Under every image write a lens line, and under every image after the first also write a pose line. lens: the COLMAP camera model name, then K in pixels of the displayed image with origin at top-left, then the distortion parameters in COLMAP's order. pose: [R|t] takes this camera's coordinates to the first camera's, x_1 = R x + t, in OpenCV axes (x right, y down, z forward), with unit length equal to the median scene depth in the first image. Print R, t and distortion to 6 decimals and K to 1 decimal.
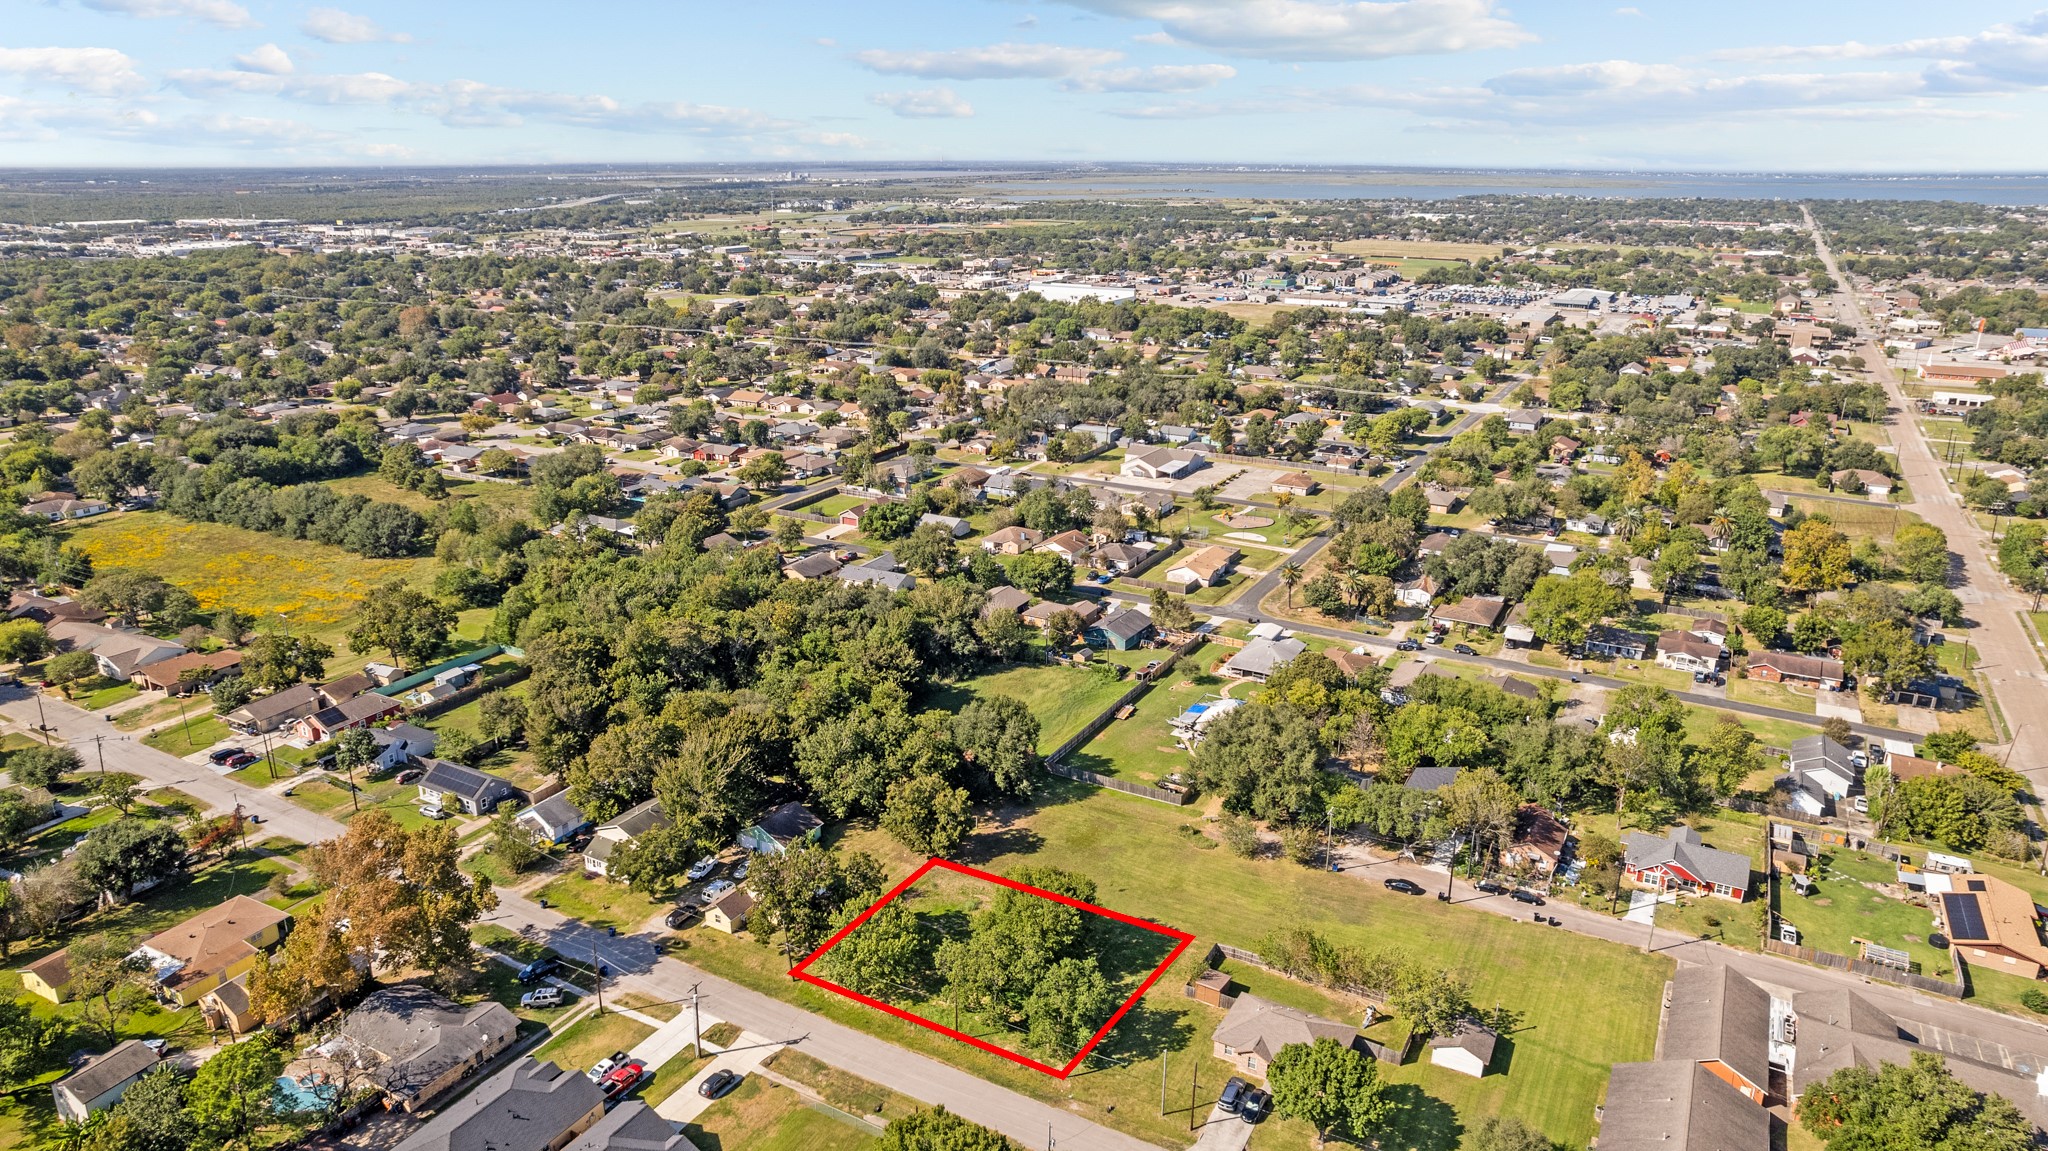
lens RADIAL K [[1306.0, 0, 1024.0], [0, 1306.0, 575.5], [0, 0, 1]] dist [-0.077990, 0.066685]
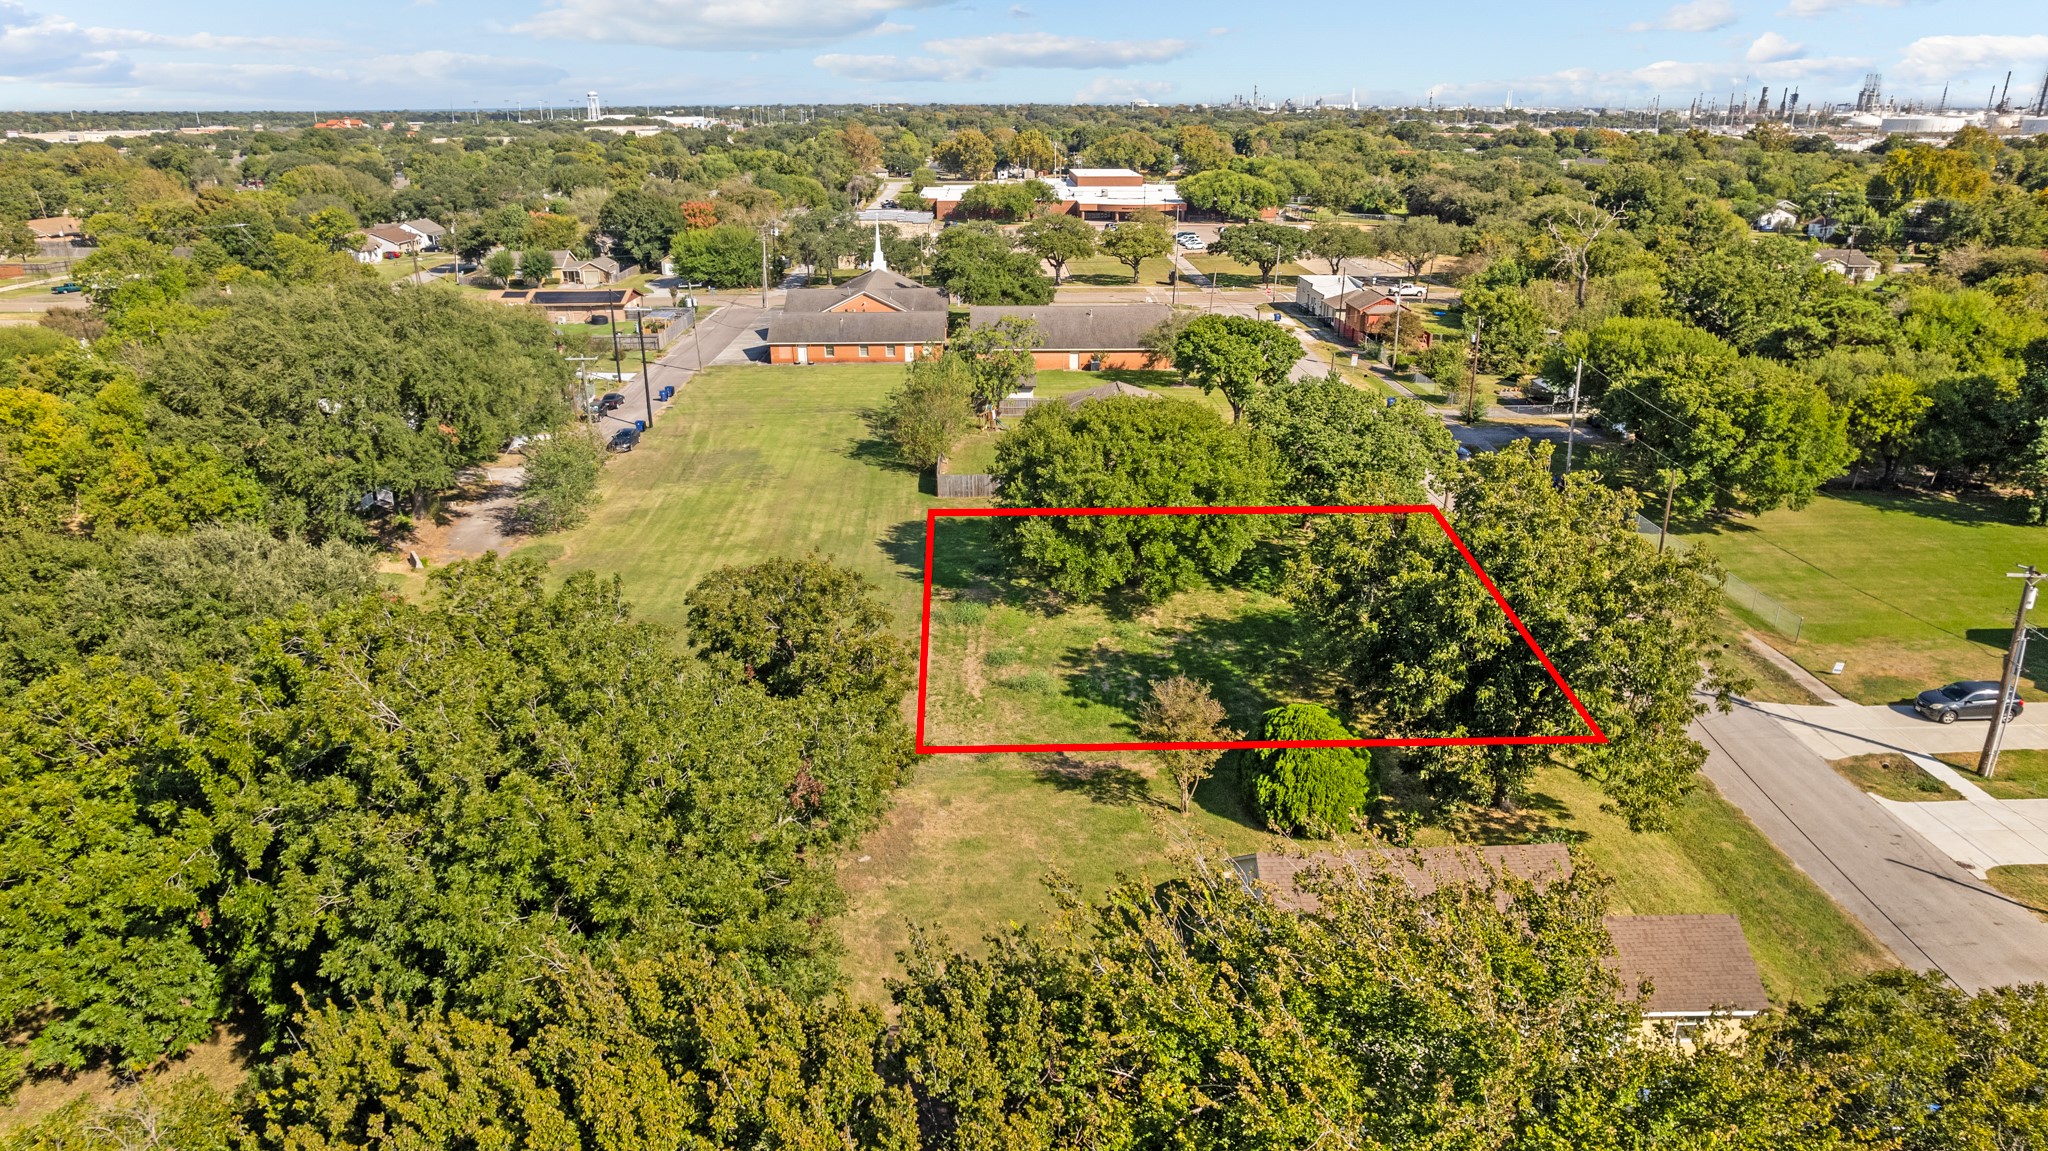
lens RADIAL K [[1306.0, 0, 1024.0], [0, 1306.0, 575.5], [0, 0, 1]] dist [-0.077990, 0.066685]
pose [[-0.520376, -0.294734, 0.801462, -0.229596], [0.253005, 0.843195, 0.474353, 0.036013], [-0.815596, 0.449616, -0.364209, 0.787699]]
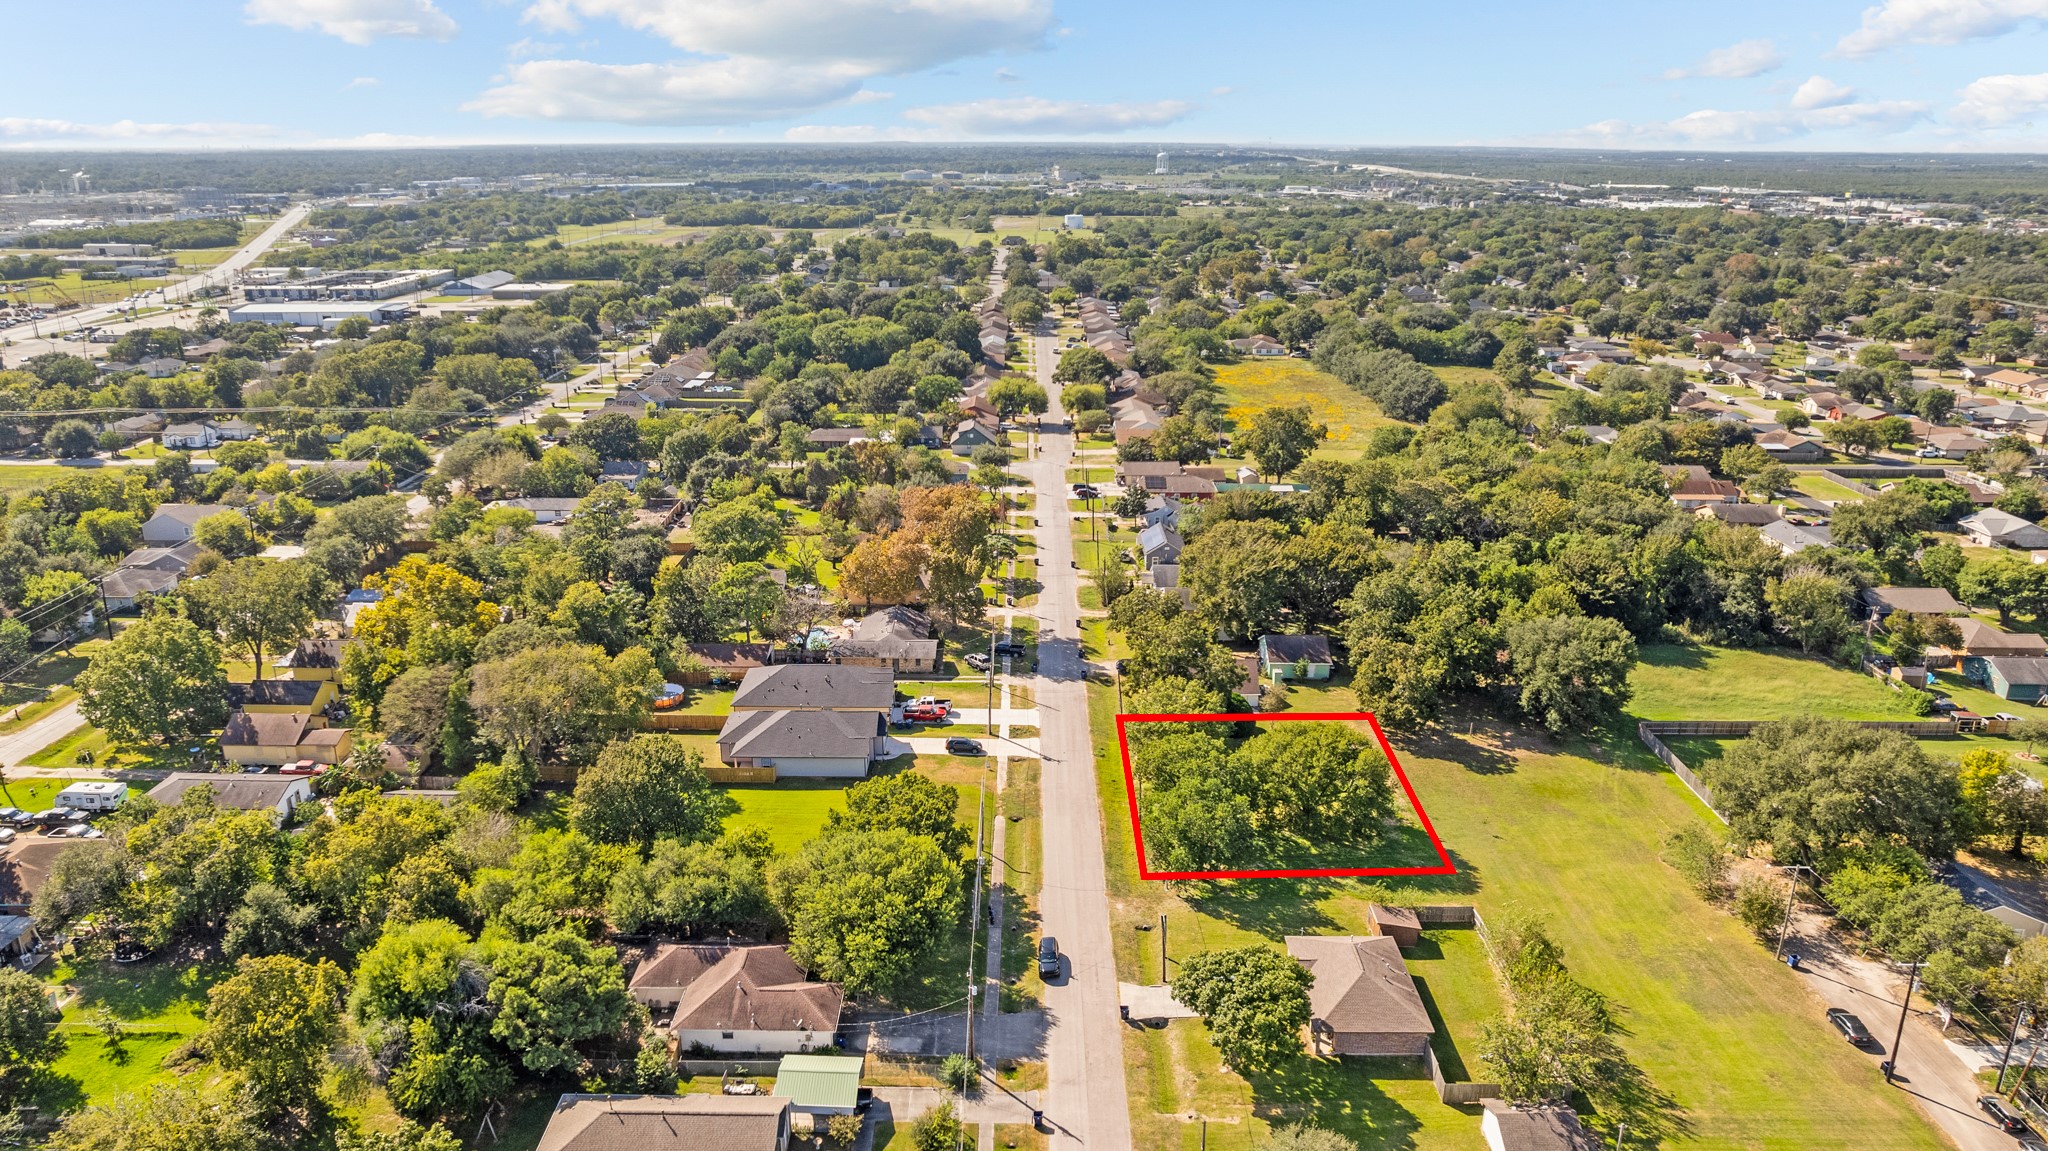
lens RADIAL K [[1367.3, 0, 1021.5], [0, 1367.3, 574.9], [0, 0, 1]] dist [-0.049672, -0.001499]
pose [[0.488120, 0.269301, -0.830190, 0.413246], [-0.271457, 0.950872, 0.148842, 0.033698], [0.829488, 0.152709, 0.537243, 0.210979]]
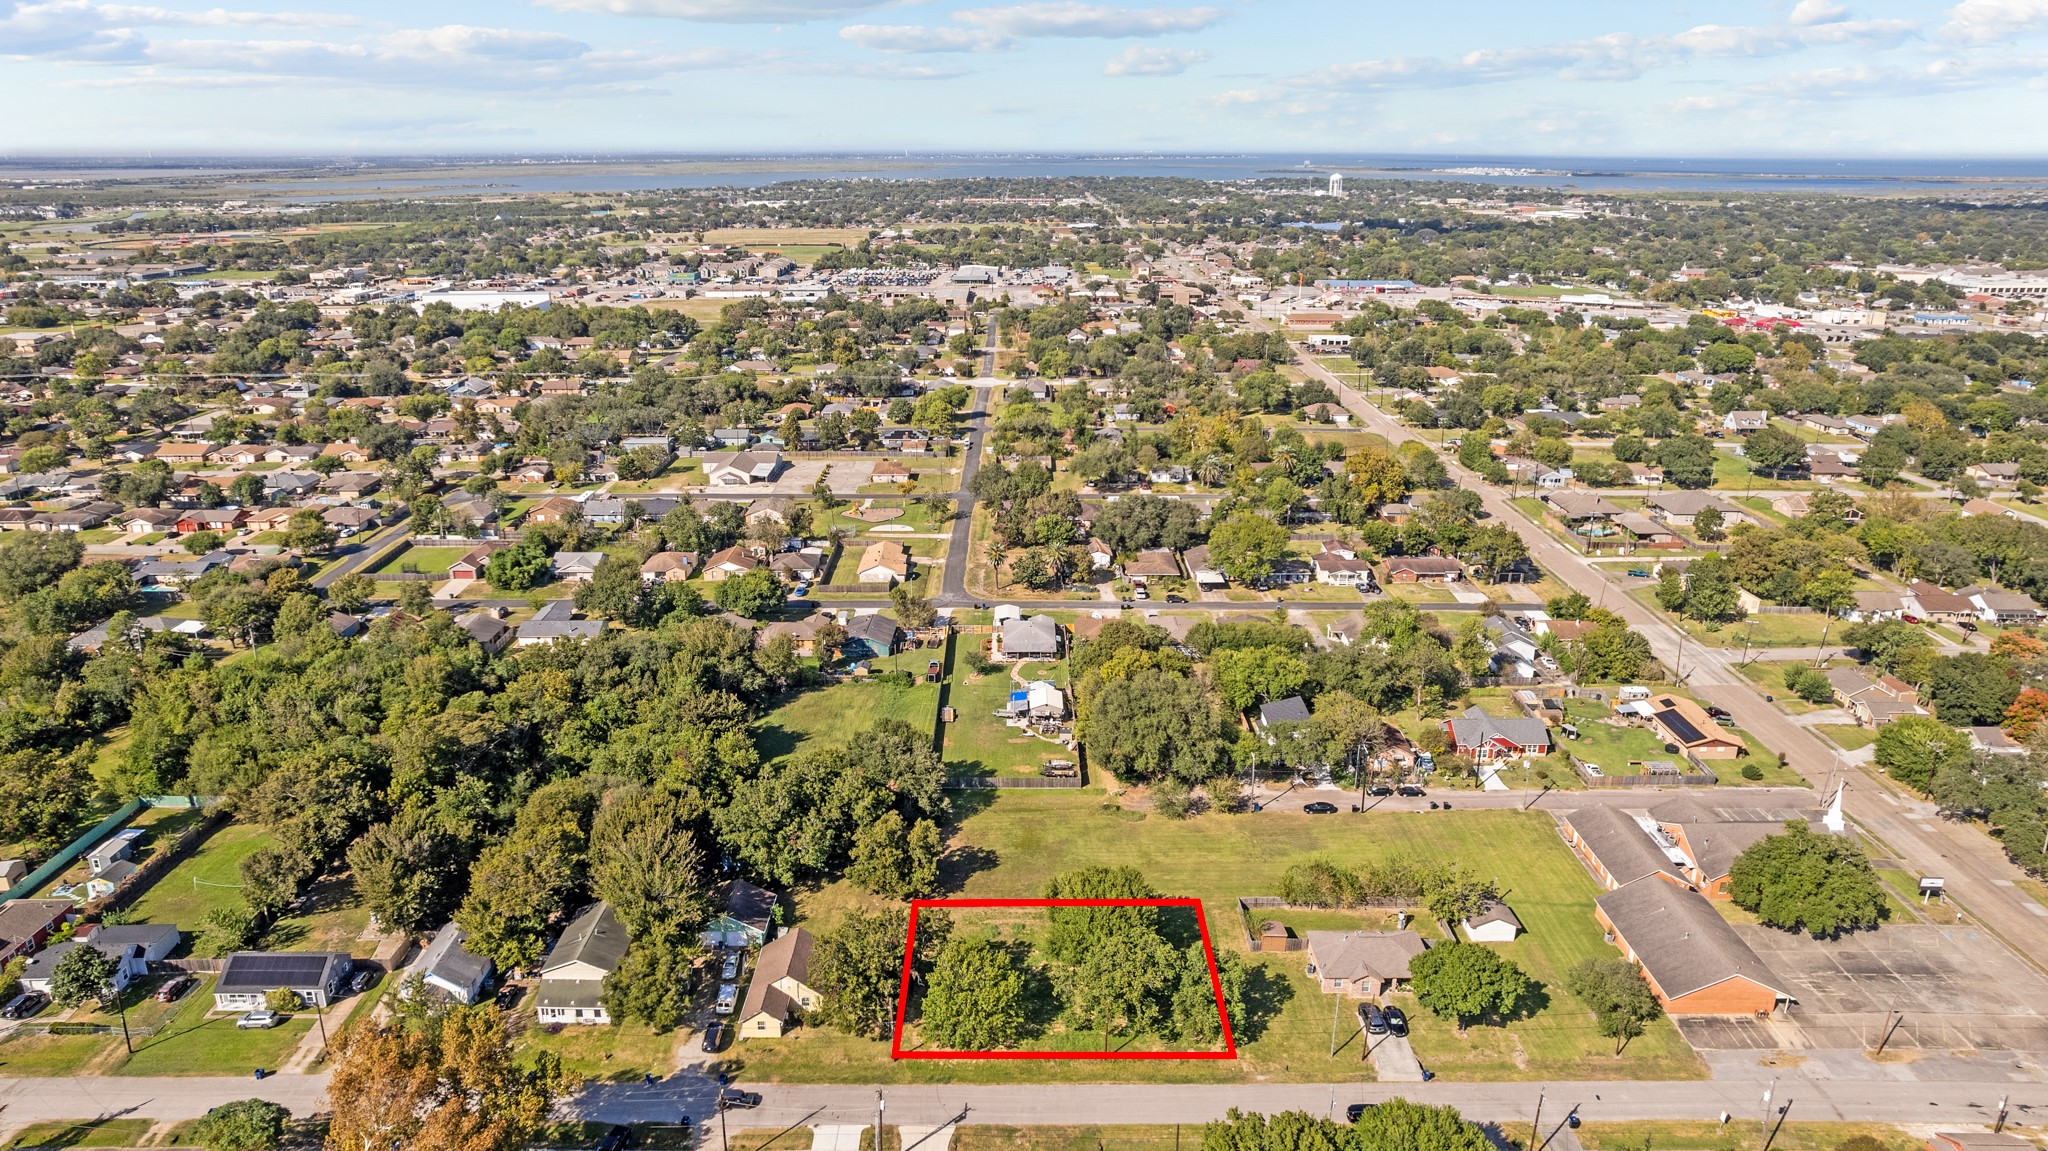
lens RADIAL K [[1306.0, 0, 1024.0], [0, 1306.0, 575.5], [0, 0, 1]] dist [-0.077990, 0.066685]
pose [[0.871764, -0.154464, 0.464939, -0.299698], [0.150883, 0.987519, 0.045173, -0.033512], [-0.466114, 0.030771, 0.884189, 0.089166]]
